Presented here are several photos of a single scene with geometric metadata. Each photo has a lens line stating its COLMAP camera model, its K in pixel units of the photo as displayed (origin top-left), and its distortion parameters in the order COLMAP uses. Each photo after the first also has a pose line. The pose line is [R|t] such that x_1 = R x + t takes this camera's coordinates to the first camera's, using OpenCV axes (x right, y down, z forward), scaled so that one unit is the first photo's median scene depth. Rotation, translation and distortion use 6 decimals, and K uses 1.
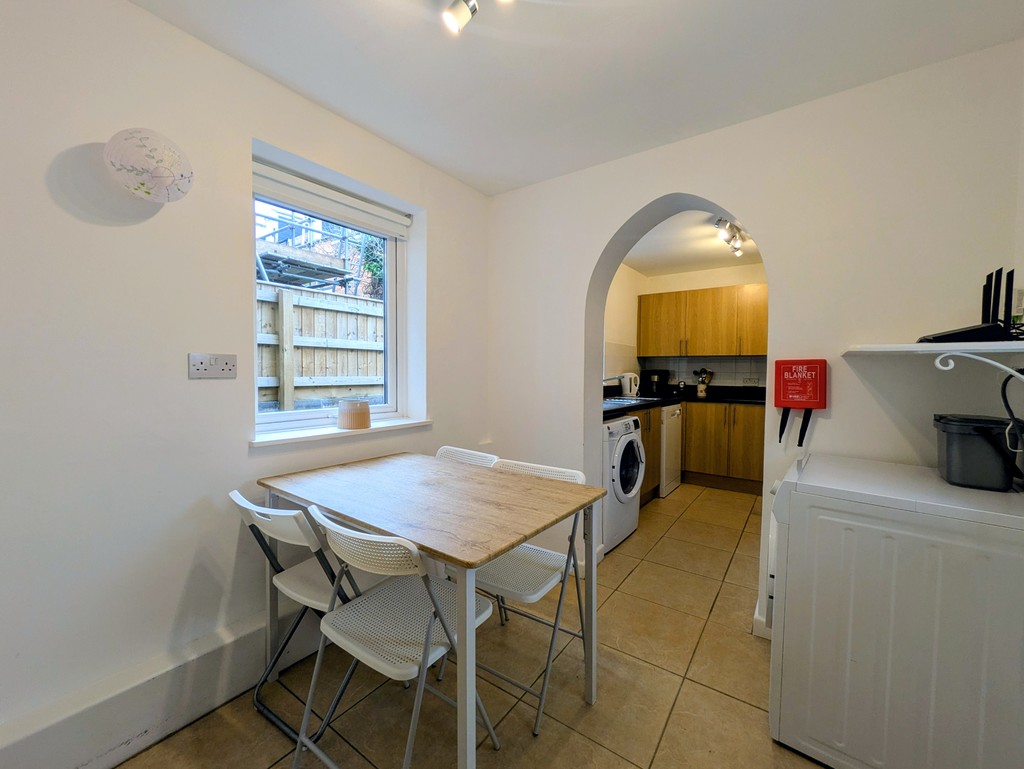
lens RADIAL K [[414.9, 0, 508.7], [0, 414.9, 382.9], [0, 0, 1]] dist [0.000248, -0.000016]
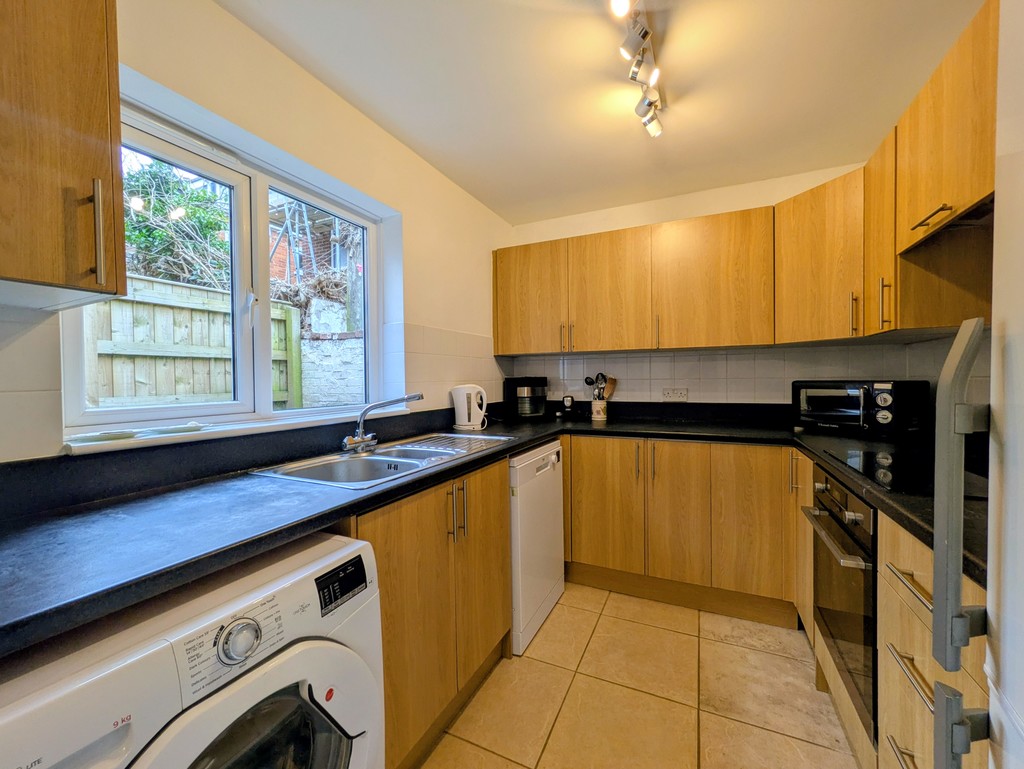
lens RADIAL K [[414.9, 0, 512.8], [0, 414.9, 383.5], [0, 0, 1]] dist [0.000248, -0.000016]
pose [[0.981925, -0.028864, 0.187056, 0.240549], [0.031569, 0.999435, -0.011498, -0.017230], [-0.186619, 0.017196, 0.982282, 0.453736]]
